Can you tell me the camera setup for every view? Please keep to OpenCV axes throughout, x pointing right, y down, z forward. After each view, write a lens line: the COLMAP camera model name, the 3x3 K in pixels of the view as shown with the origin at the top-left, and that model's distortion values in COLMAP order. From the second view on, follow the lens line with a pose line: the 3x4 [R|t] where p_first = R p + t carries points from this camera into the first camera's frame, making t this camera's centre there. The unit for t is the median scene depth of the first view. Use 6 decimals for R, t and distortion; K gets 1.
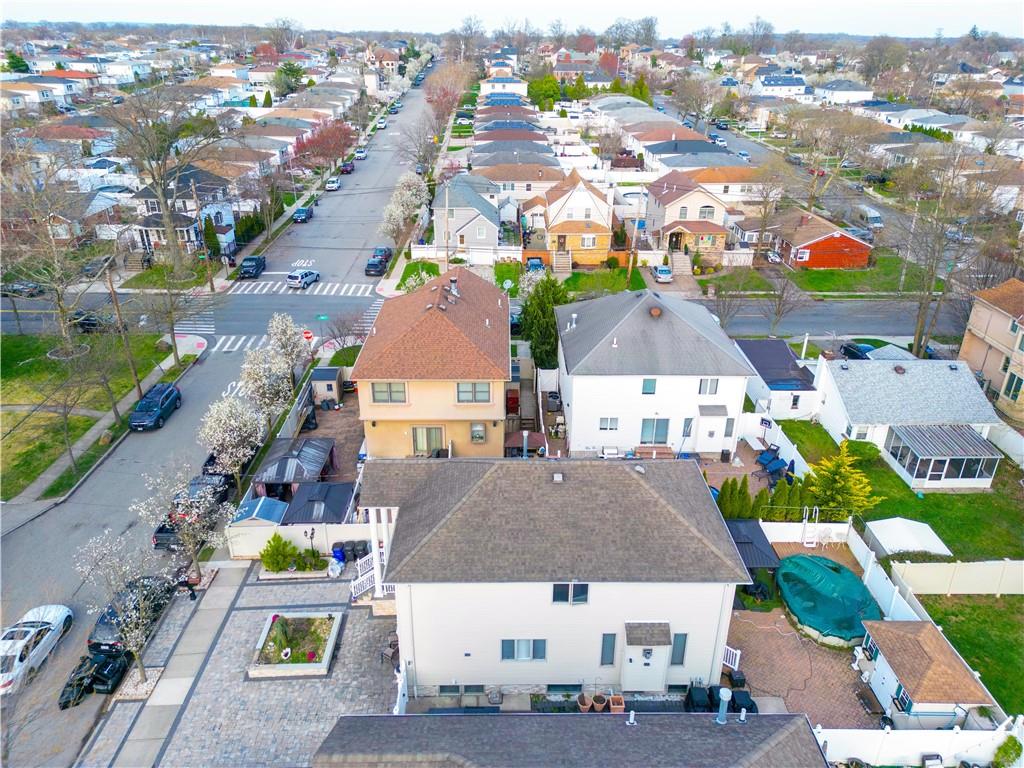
lens RADIAL K [[711.1, 0, 512.0], [0, 711.1, 384.0], [0, 0, 1]] dist [0.044760, -0.036517]
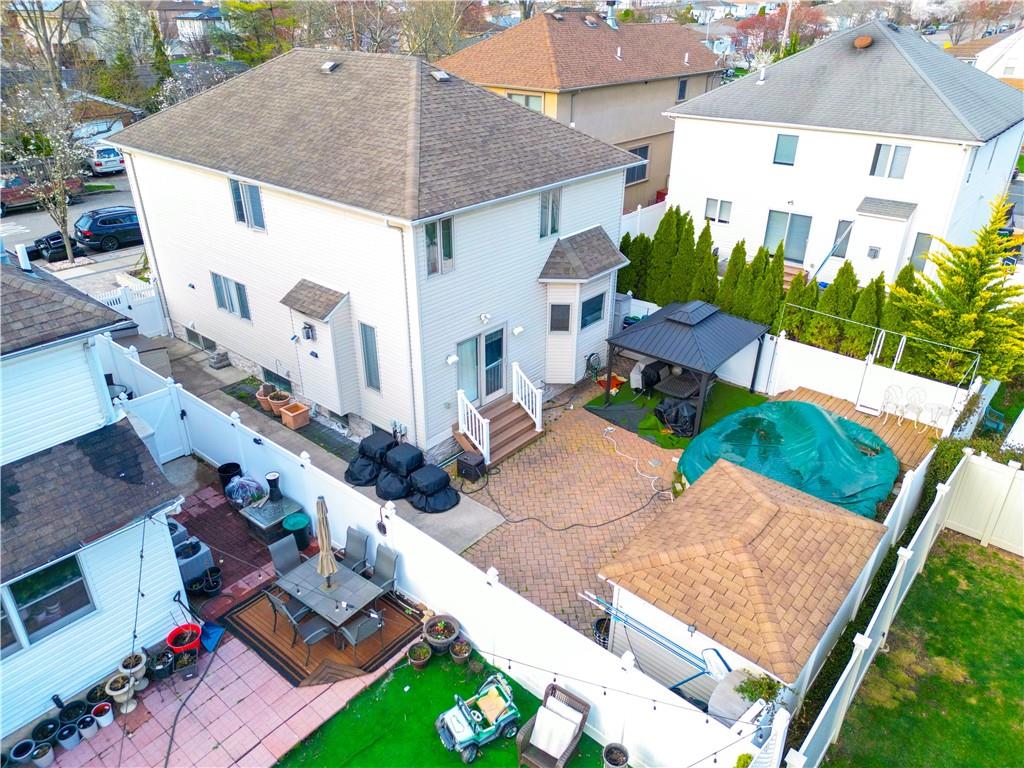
lens RADIAL K [[711.1, 0, 512.0], [0, 711.1, 384.0], [0, 0, 1]] dist [0.044760, -0.036517]
pose [[0.751552, 0.306012, -0.584403, 0.408200], [-0.286435, 0.949406, 0.128779, 0.169412], [0.594243, 0.070609, 0.801180, 0.358424]]
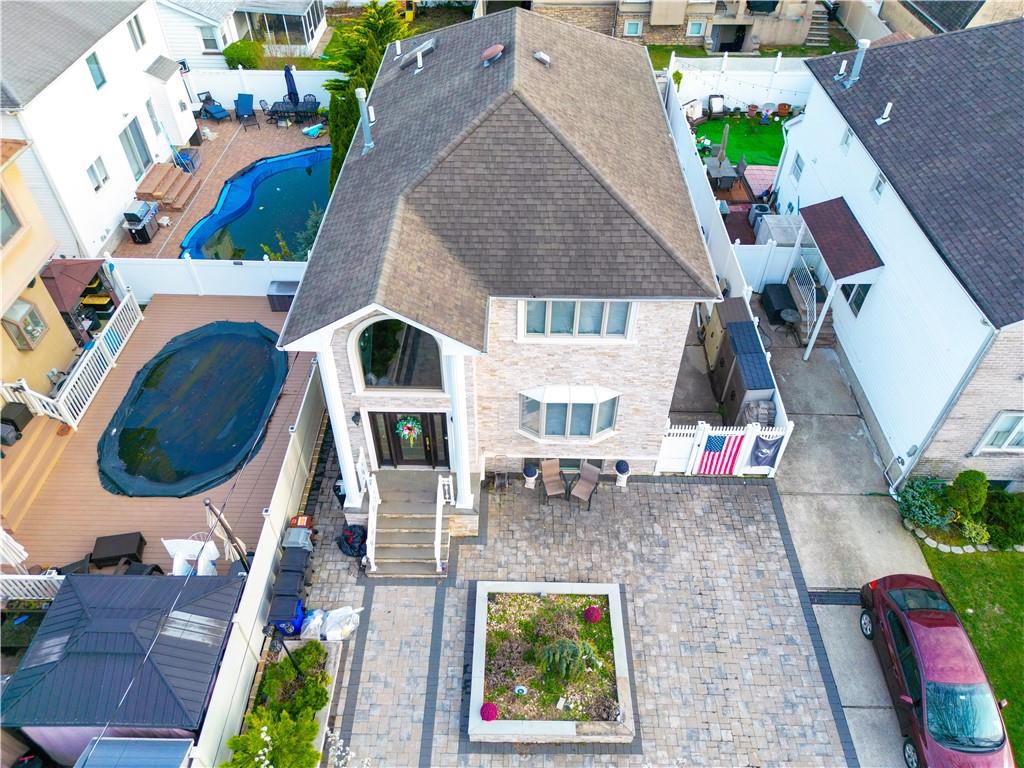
lens RADIAL K [[711.1, 0, 512.0], [0, 711.1, 384.0], [0, 0, 1]] dist [0.044760, -0.036517]
pose [[0.025394, -0.707282, 0.706475, -0.348483], [0.424020, 0.647603, 0.633101, -0.052712], [-0.905297, 0.283483, 0.316348, 0.556161]]
